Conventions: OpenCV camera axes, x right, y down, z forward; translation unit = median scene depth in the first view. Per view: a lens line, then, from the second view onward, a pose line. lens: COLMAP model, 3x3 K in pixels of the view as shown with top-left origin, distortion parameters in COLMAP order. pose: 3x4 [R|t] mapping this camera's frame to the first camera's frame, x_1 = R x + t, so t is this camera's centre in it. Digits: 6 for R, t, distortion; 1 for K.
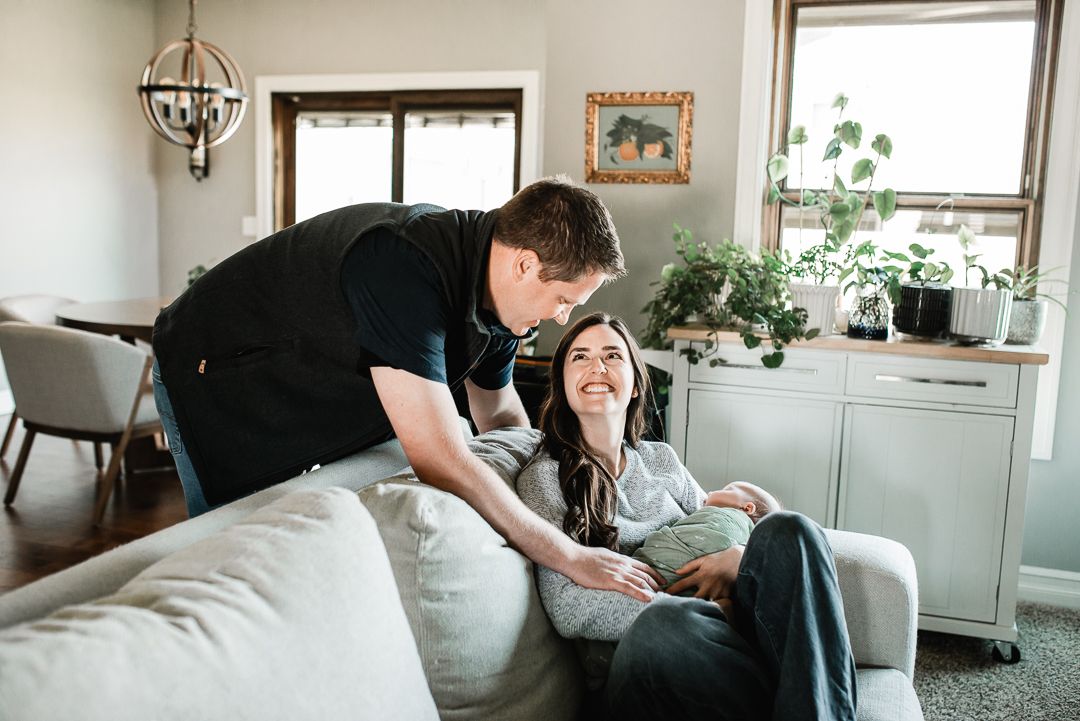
lens RADIAL K [[1029.5, 0, 540.0], [0, 1029.5, 360.5], [0, 0, 1]] dist [-0.069250, 0.065172]
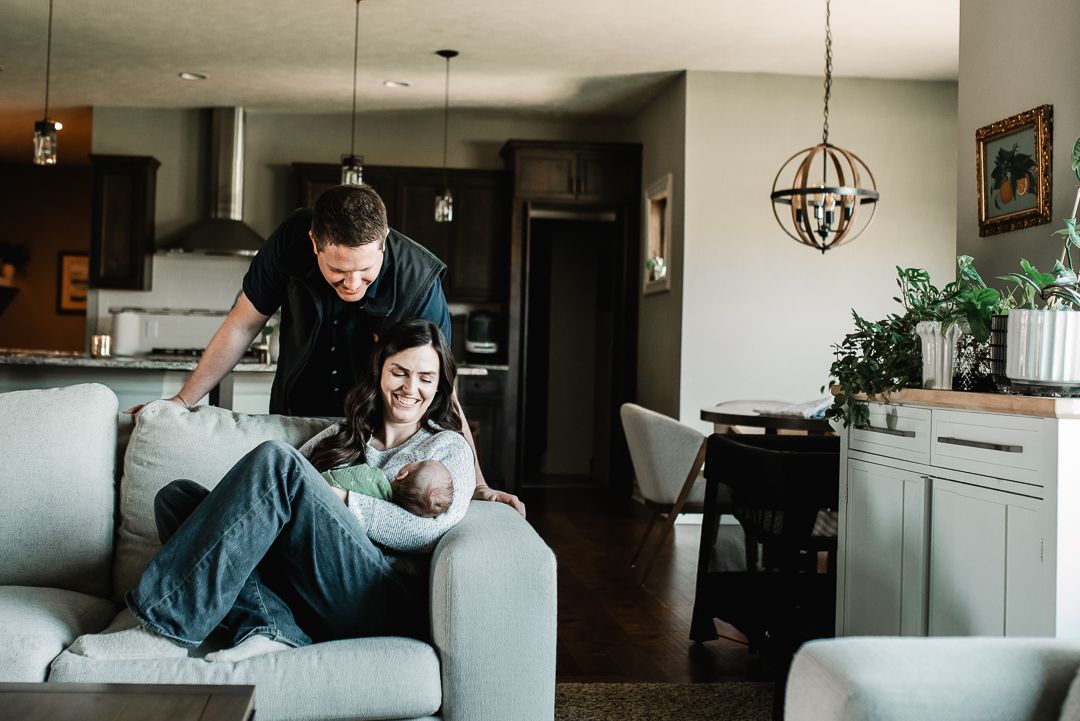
lens RADIAL K [[1261.1, 0, 486.2], [0, 1261.1, 318.8], [0, 0, 1]] dist [-0.070621, 0.049384]
pose [[0.416731, -0.047209, -0.907803, 0.792980], [-0.142151, 0.982980, -0.116374, 0.064228], [0.897846, 0.177542, 0.402928, 0.260231]]
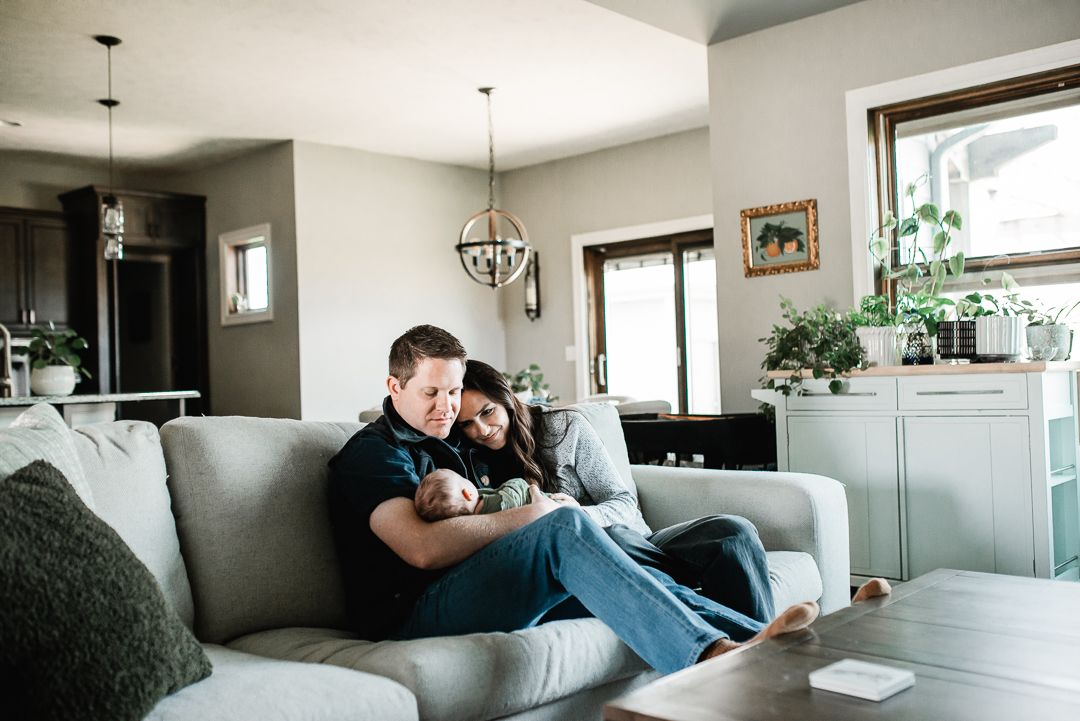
lens RADIAL K [[1029.5, 0, 540.0], [0, 1029.5, 360.5], [0, 0, 1]] dist [-0.069250, 0.065172]
pose [[0.917675, -0.066742, -0.391687, 0.312649], [0.004041, 0.987308, -0.158765, 0.137831], [0.397312, 0.144112, 0.906297, -0.269130]]
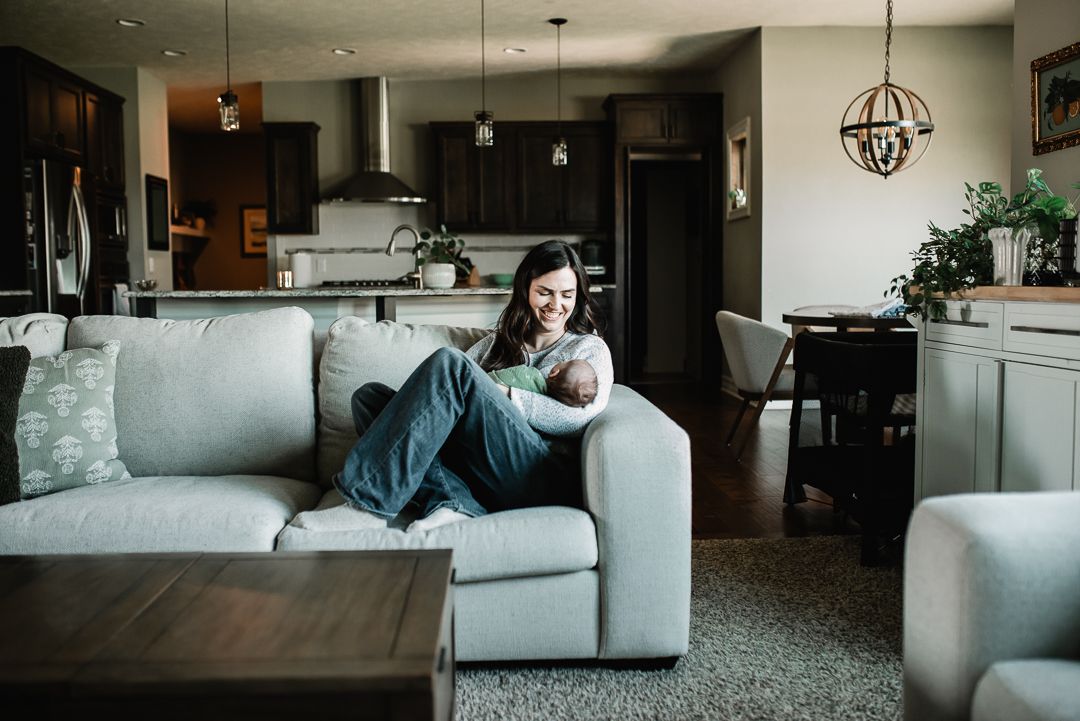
lens RADIAL K [[1029.5, 0, 540.0], [0, 1029.5, 360.5], [0, 0, 1]] dist [-0.069250, 0.065172]
pose [[0.374386, 0.036553, -0.926552, 0.761969], [-0.109571, 0.993966, -0.005061, 0.071496], [0.920777, 0.103419, 0.376132, 0.249077]]
